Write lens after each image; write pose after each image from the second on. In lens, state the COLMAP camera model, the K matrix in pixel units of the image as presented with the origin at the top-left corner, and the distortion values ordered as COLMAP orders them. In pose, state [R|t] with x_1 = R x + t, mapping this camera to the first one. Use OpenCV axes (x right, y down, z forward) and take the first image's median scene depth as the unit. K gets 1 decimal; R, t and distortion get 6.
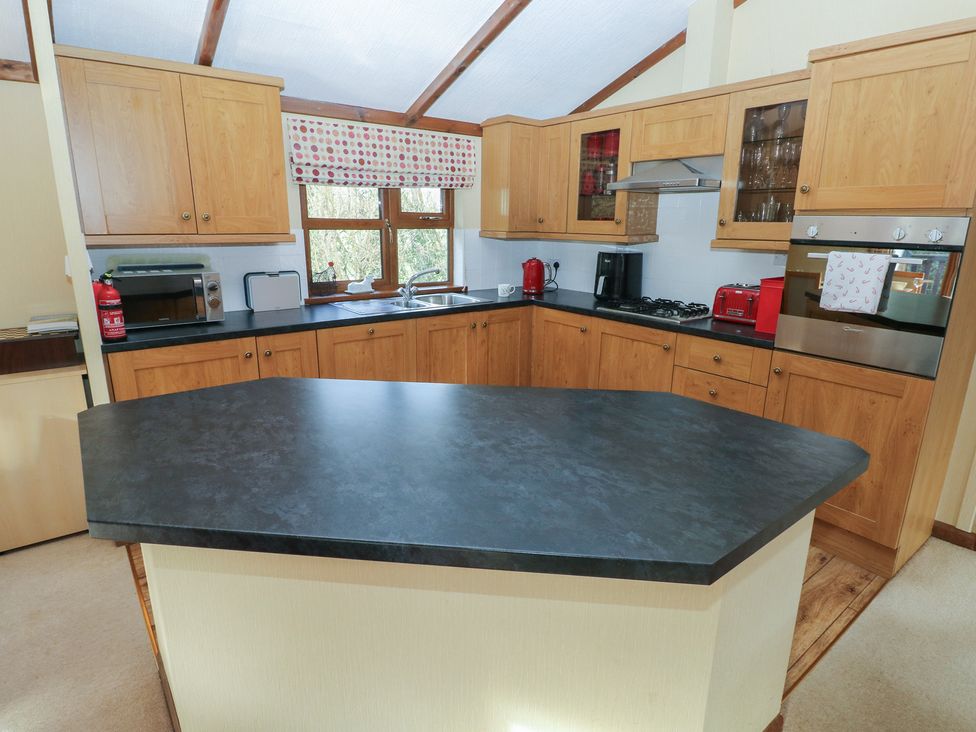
lens RADIAL K [[534.7, 0, 485.3], [0, 534.7, 358.5], [0, 0, 1]] dist [0.001968, -0.015139]
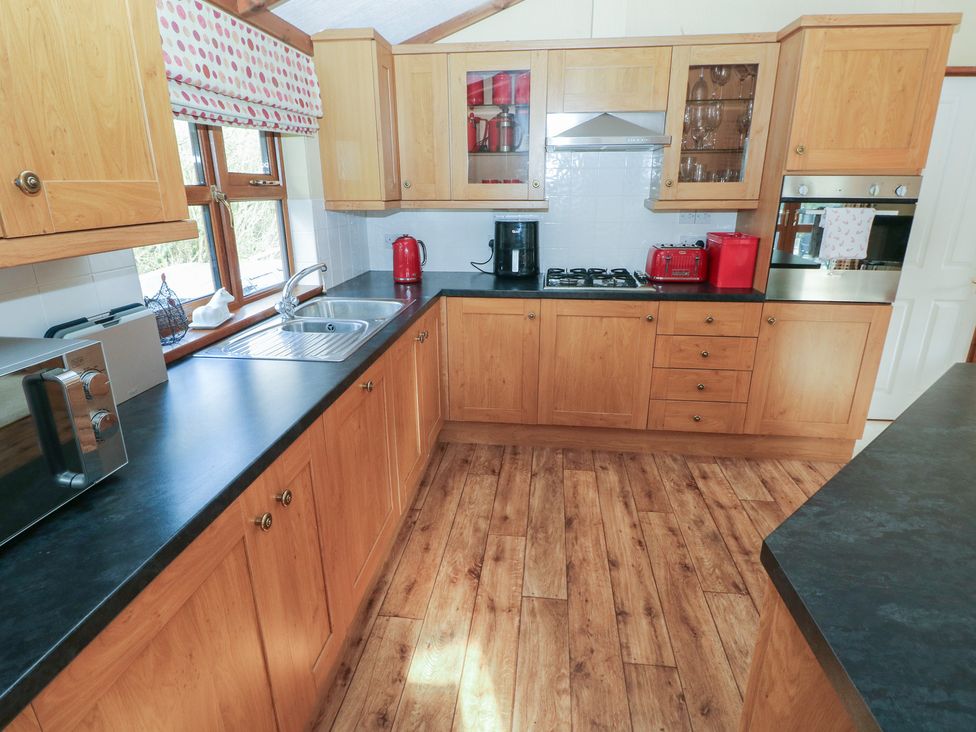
lens RADIAL K [[529.3, 0, 486.9], [0, 529.3, 358.0], [0, 0, 1]] dist [0.002579, -0.014926]
pose [[0.696665, -0.234471, 0.677998, -0.455840], [0.191003, 0.971591, 0.139743, -0.122835], [-0.691502, 0.032146, 0.721659, 0.465966]]
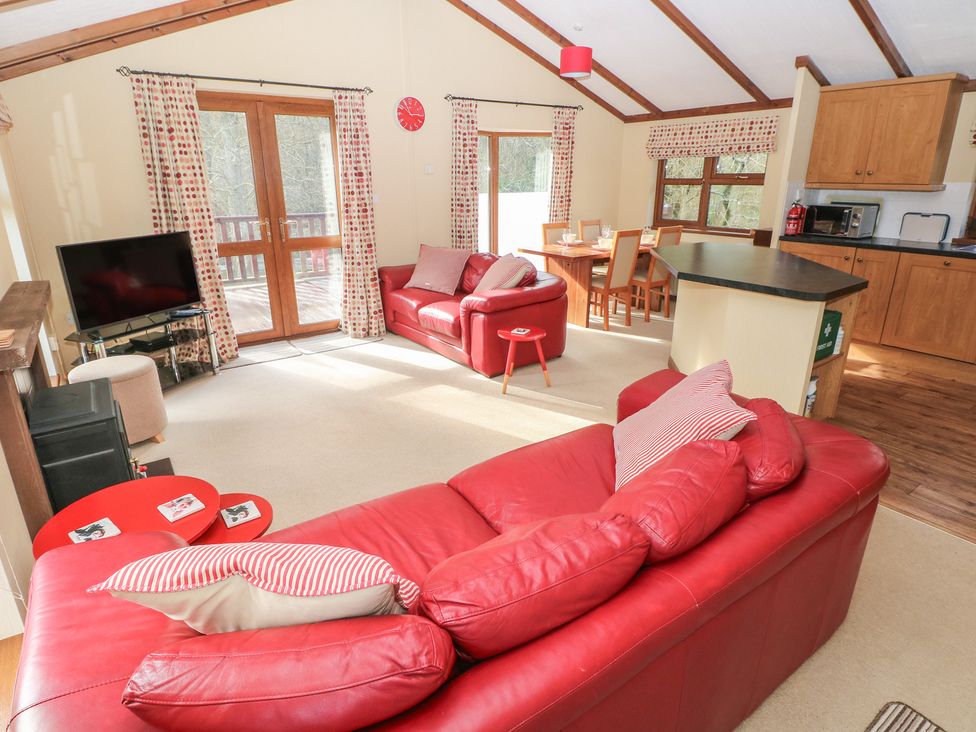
lens RADIAL K [[539.9, 0, 487.0], [0, 539.9, 356.9], [0, 0, 1]] dist [-0.002275, -0.014003]
pose [[-0.039375, 0.305791, -0.951284, 1.015913], [-0.244837, 0.920049, 0.305885, 0.031199], [0.968764, 0.244954, 0.038642, -0.051911]]
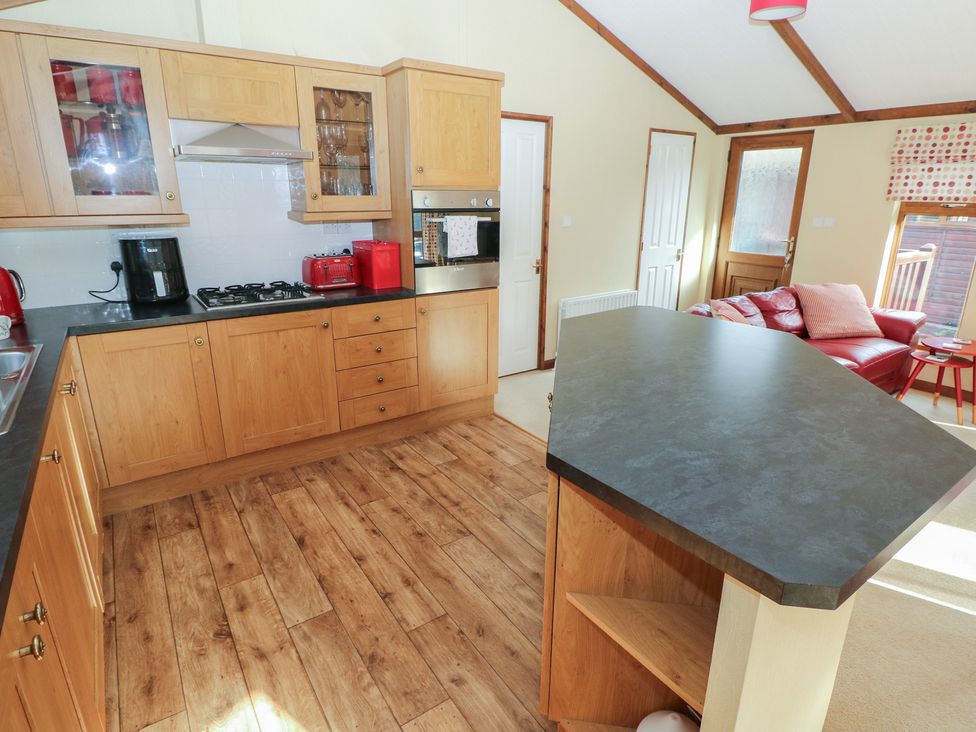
lens RADIAL K [[534.7, 0, 485.3], [0, 534.7, 358.5], [0, 0, 1]] dist [0.001968, -0.015139]
pose [[0.052050, -0.298122, 0.953108, -0.533560], [0.249196, 0.928087, 0.276687, -0.144025], [-0.967053, 0.223109, 0.122598, 0.539676]]
